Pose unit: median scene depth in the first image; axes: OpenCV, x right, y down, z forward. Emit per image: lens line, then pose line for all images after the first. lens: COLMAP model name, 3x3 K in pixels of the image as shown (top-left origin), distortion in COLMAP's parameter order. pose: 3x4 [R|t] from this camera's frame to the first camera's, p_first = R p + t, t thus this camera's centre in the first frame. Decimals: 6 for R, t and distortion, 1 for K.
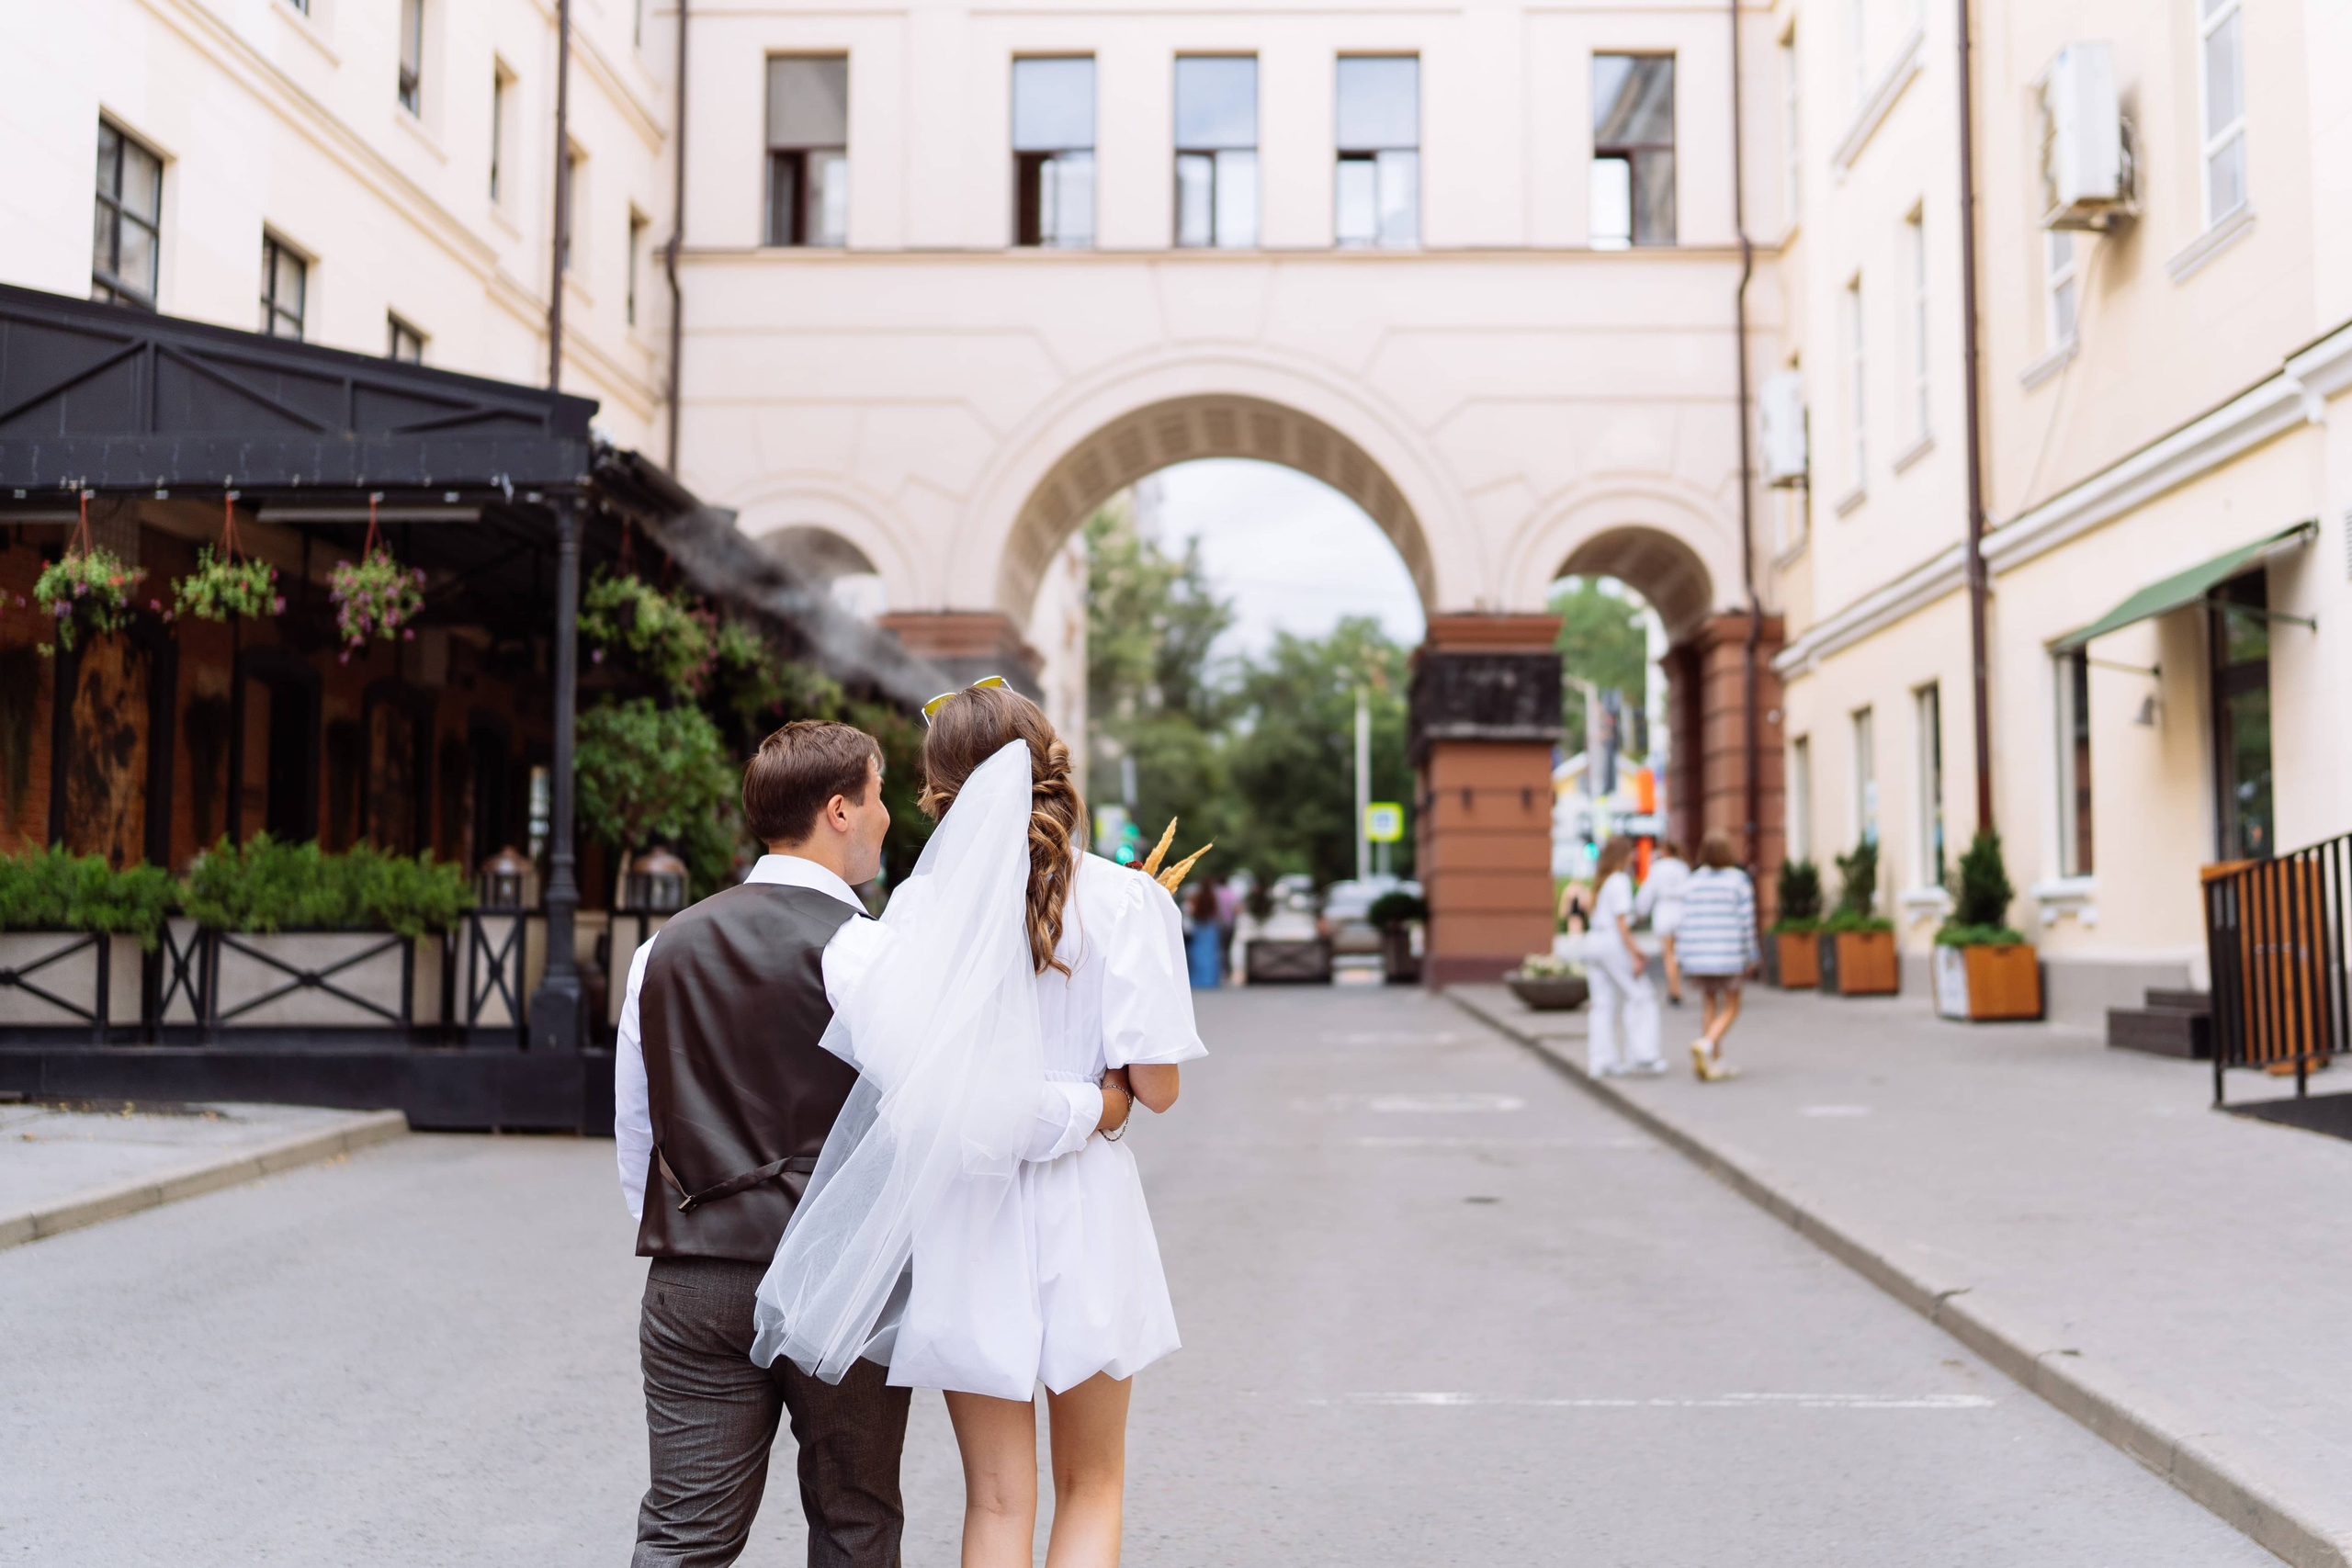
lens RADIAL K [[2256.8, 0, 1226.7], [0, 2256.8, 755.9], [0, 0, 1]] dist [0.005282, 0.001557]
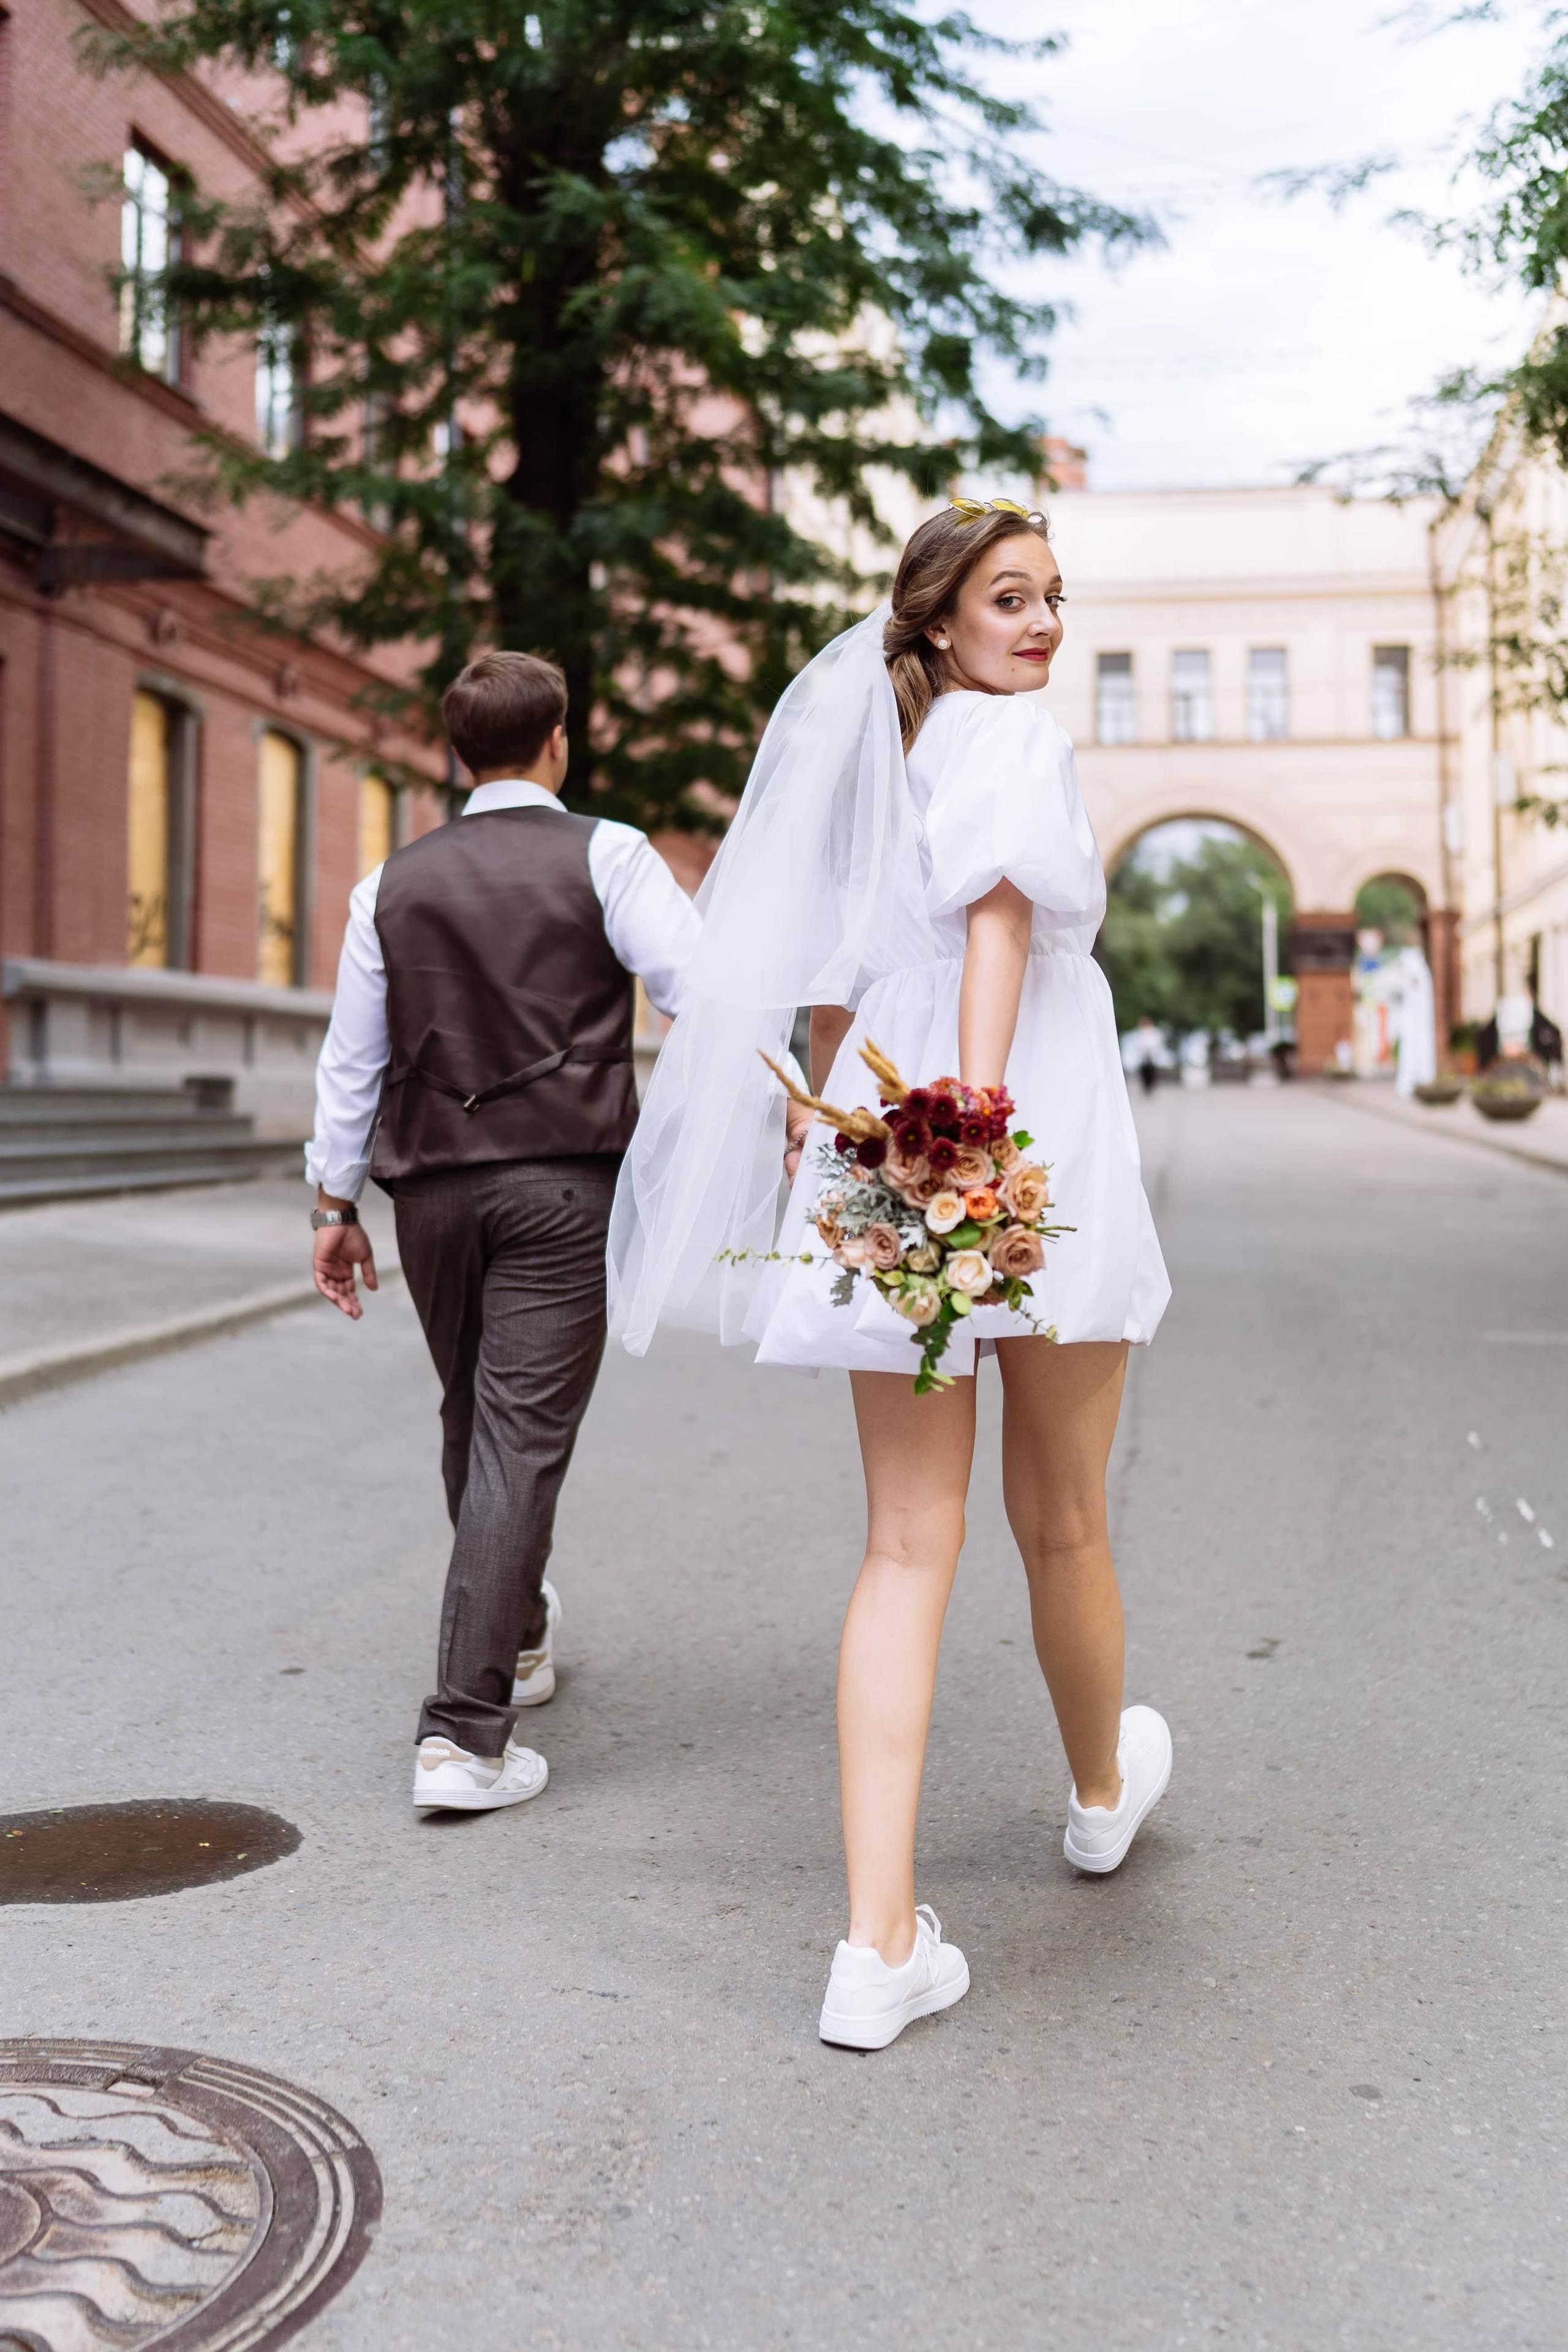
lens RADIAL K [[2257.0, 0, 784.0], [0, 2257.0, 1176.0], [0, 0, 1]] dist [0.005282, 0.001557]
pose [[0.987767, -0.006122, -0.155814, -0.087327], [0.024039, 0.993262, 0.113368, -0.106713], [0.154070, -0.115726, 0.981259, -1.902771]]
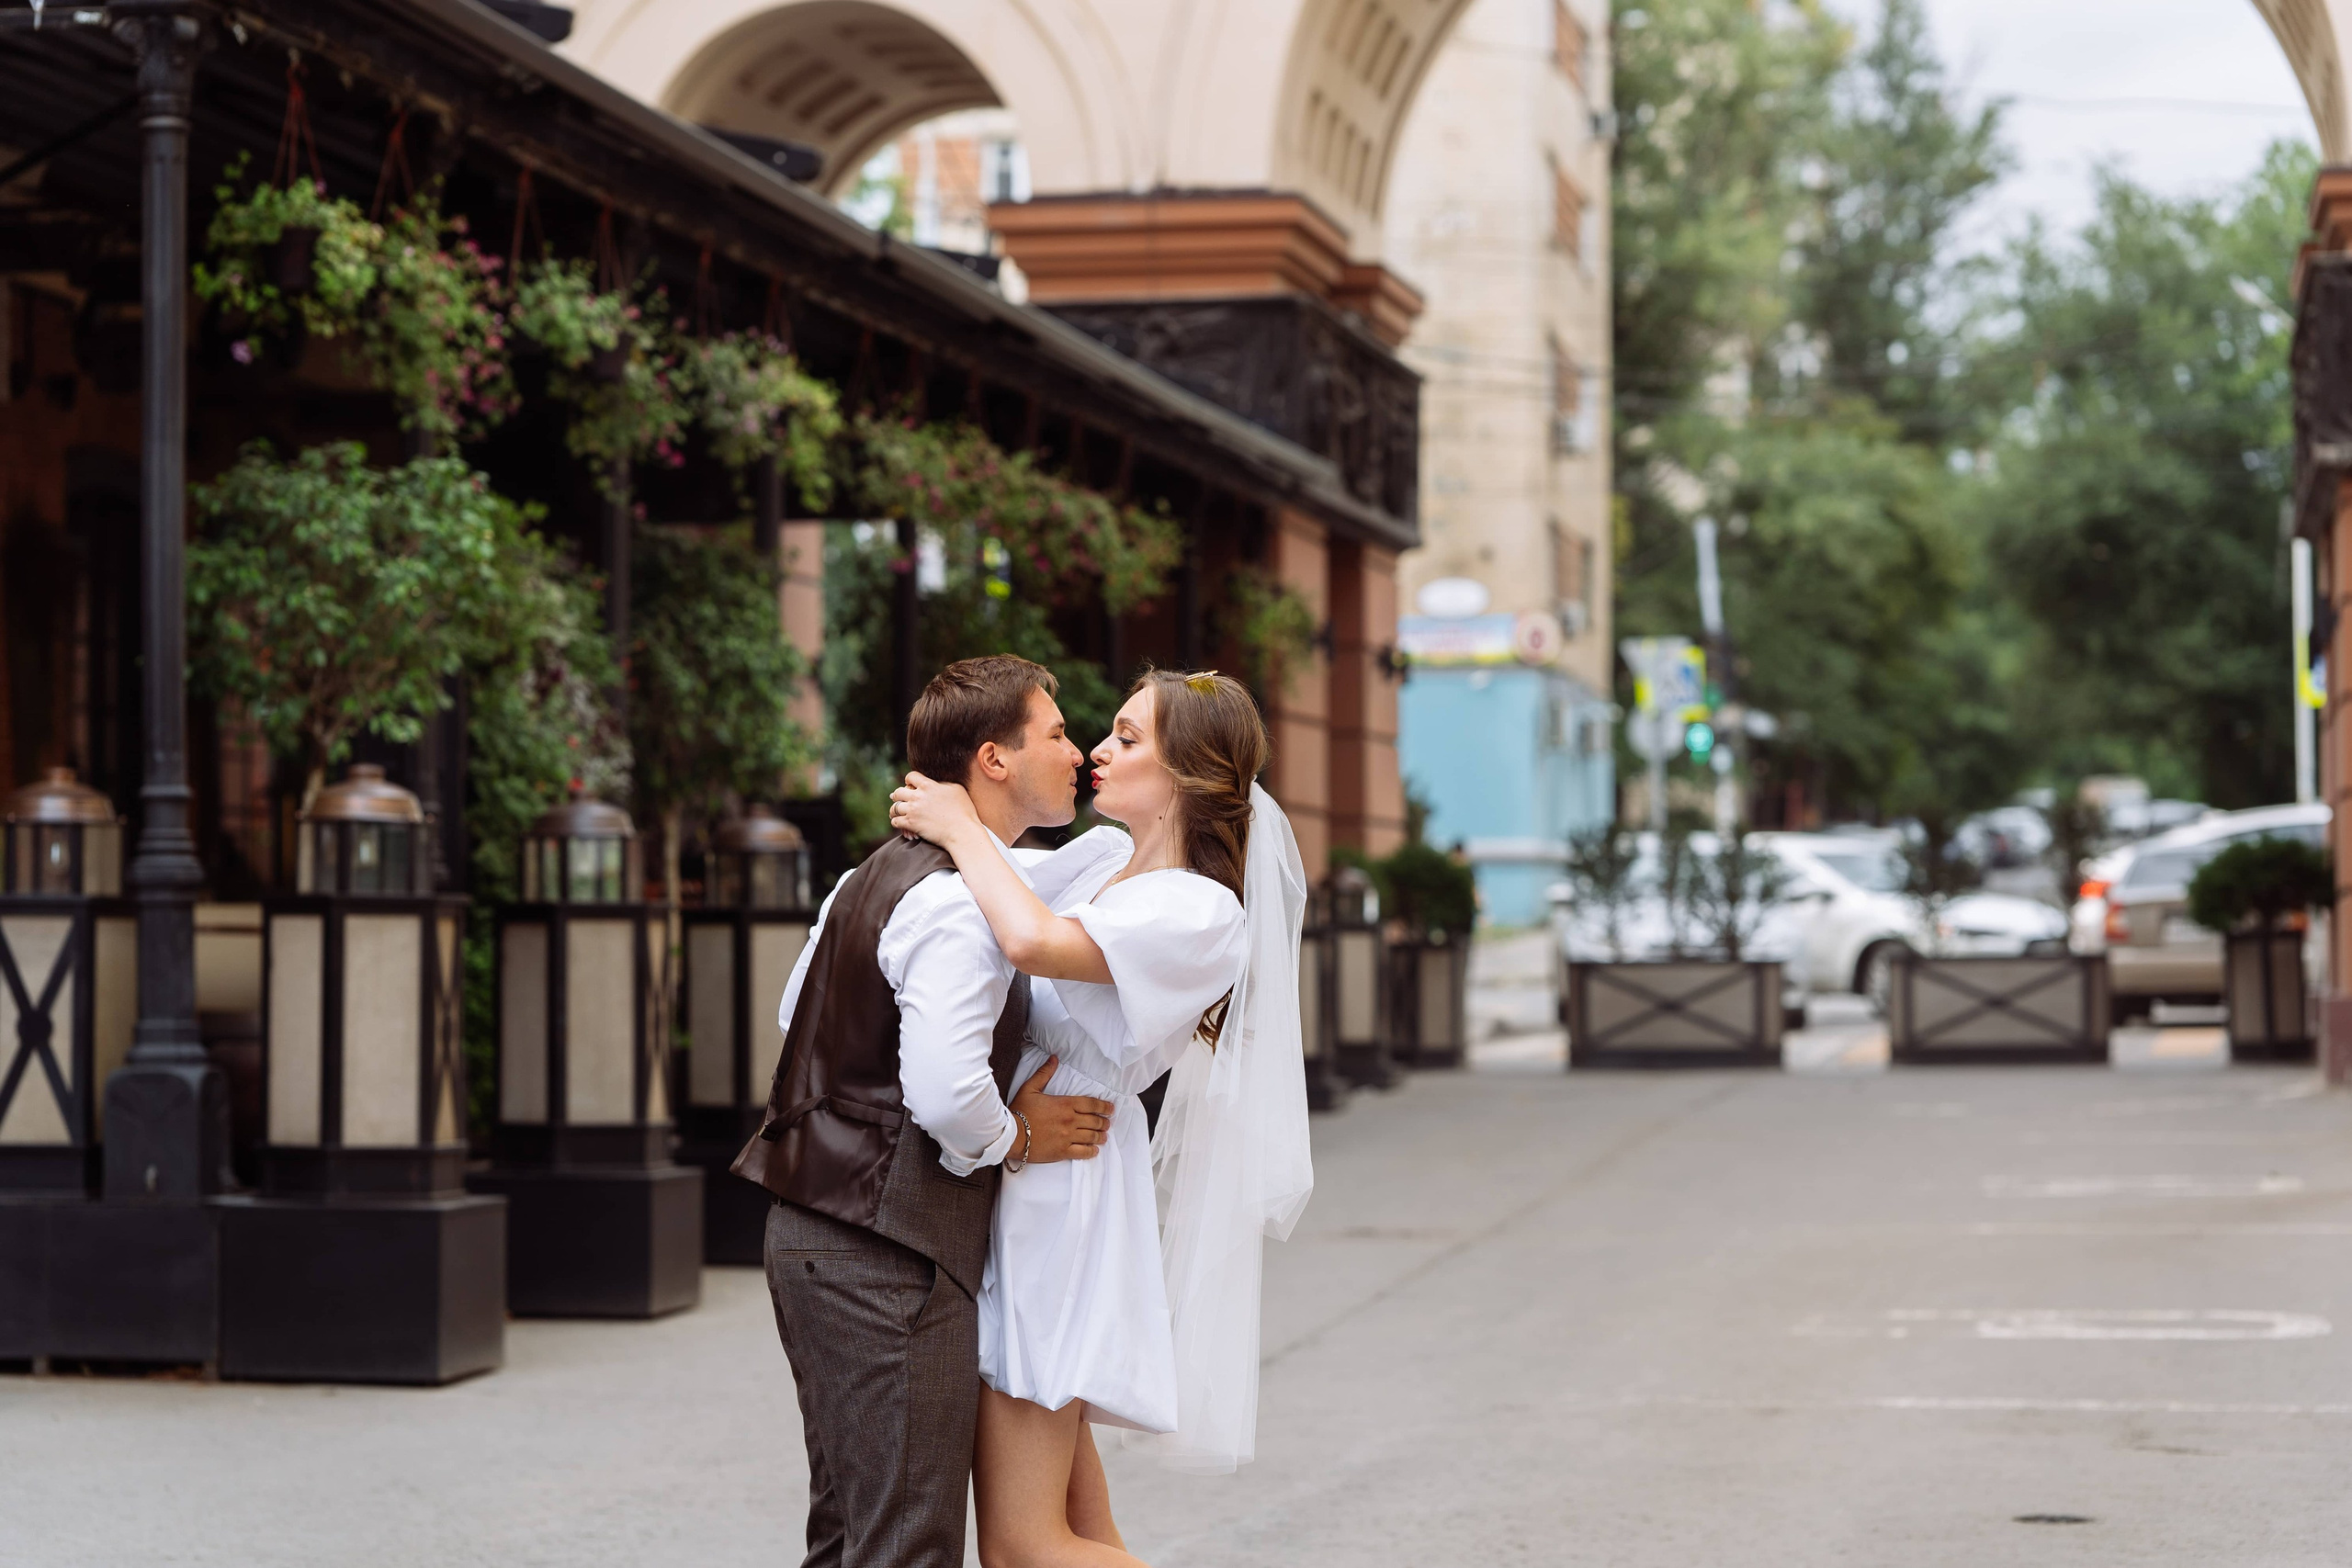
lens RADIAL K [[5558.1, 0, 1174.6], [0, 5558.1, 730.8], [0, 0, 1]] dist [0.054683, 0.558072]
pose [[0.988966, -0.011440, -0.147703, 0.031183], [0.017297, 0.999112, 0.038431, -0.002860], [0.147132, -0.040562, 0.988285, -0.041617]]
